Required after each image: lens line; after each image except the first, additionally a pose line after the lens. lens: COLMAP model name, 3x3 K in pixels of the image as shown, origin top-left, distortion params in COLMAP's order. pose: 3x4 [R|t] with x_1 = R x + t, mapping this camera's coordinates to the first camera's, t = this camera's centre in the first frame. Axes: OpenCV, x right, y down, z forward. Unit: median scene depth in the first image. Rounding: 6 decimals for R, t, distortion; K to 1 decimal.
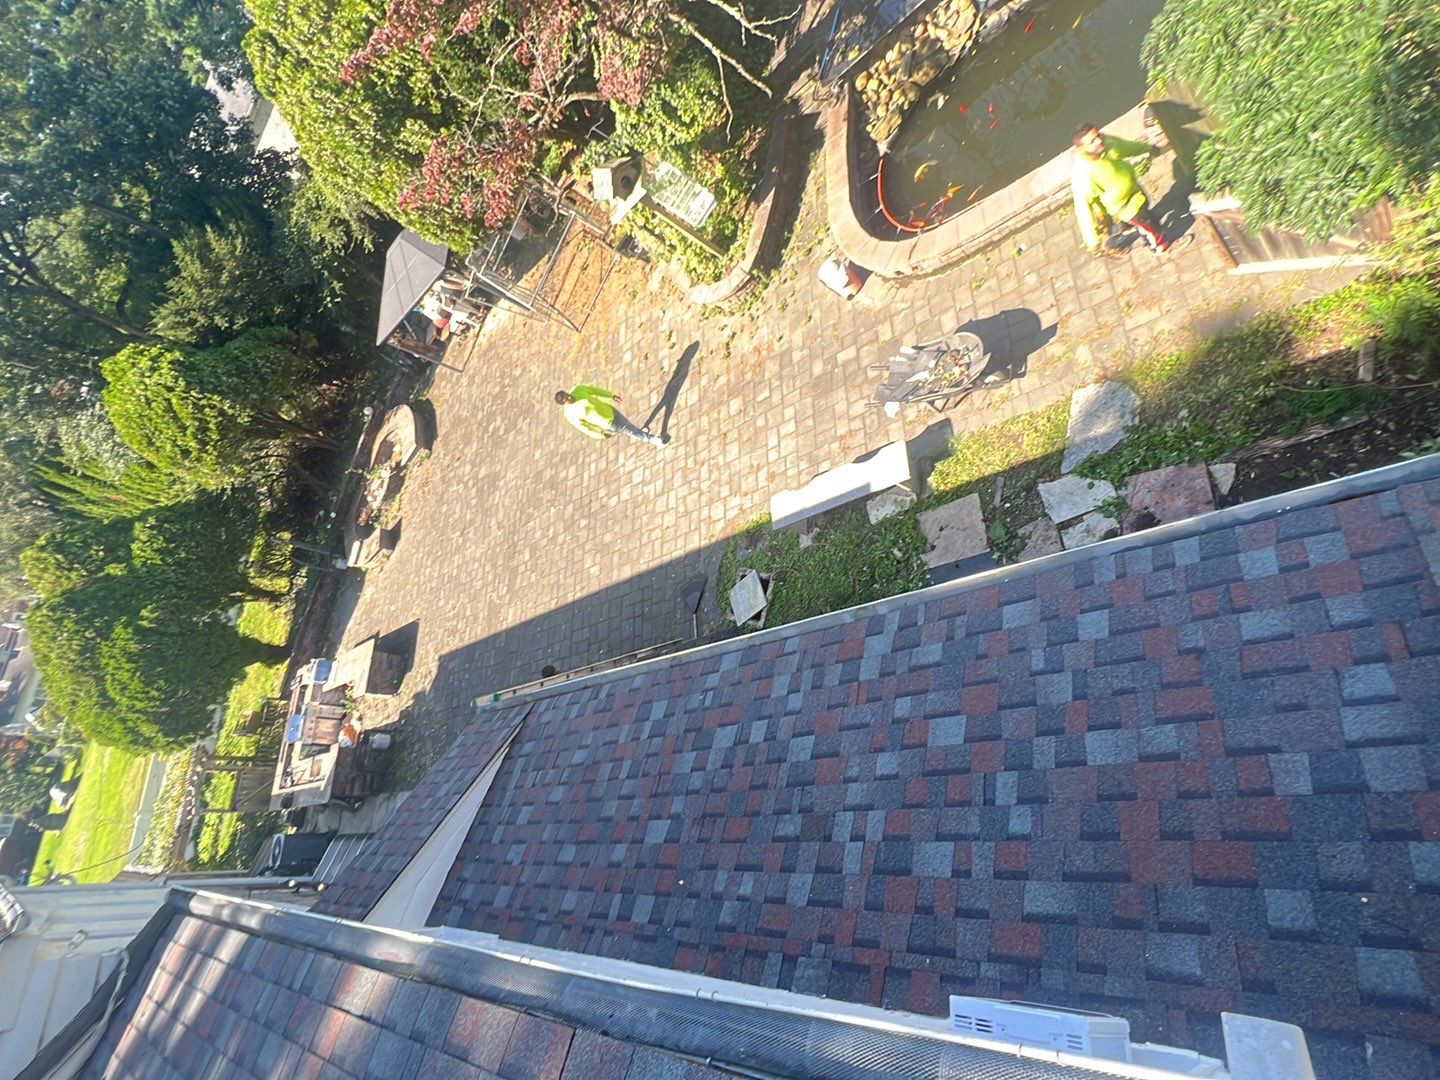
lens RADIAL K [[725.6, 0, 730.1], [0, 725.6, 543.4], [0, 0, 1]] dist [-0.011571, 0.001147]
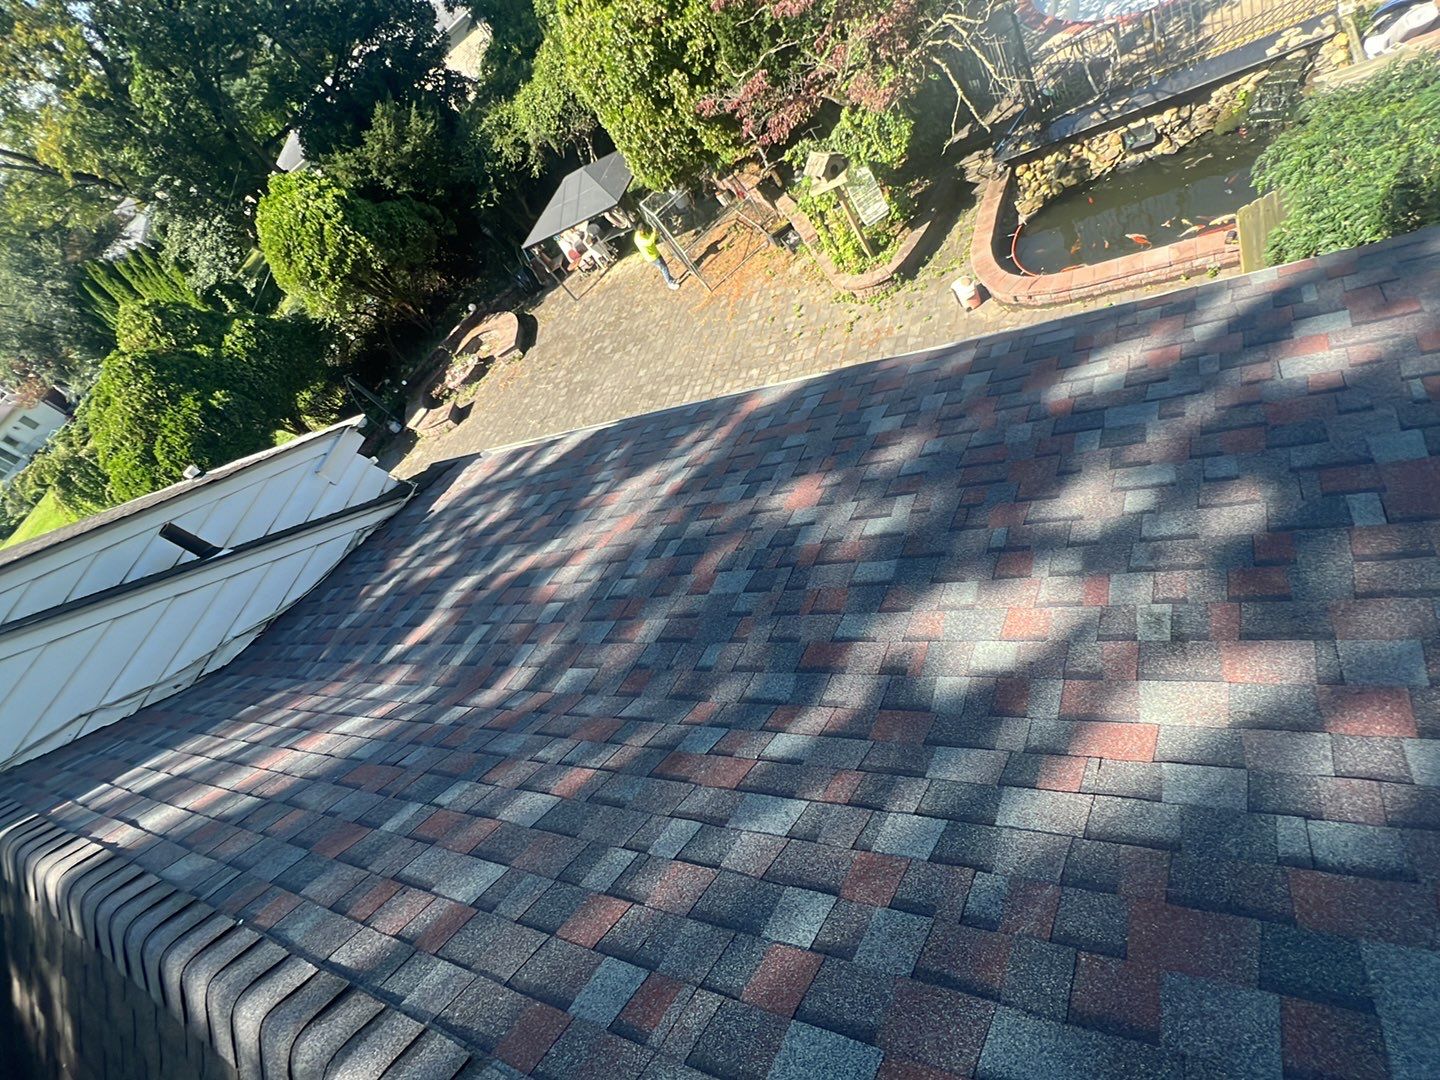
lens RADIAL K [[725.0, 0, 723.6], [0, 725.0, 541.3], [0, 0, 1]] dist [-0.007871, 0.001247]
pose [[0.938341, 0.342968, 0.043455, -0.137484], [-0.336599, 0.935033, -0.111417, 0.291252], [-0.078844, 0.089920, 0.992823, -0.183503]]
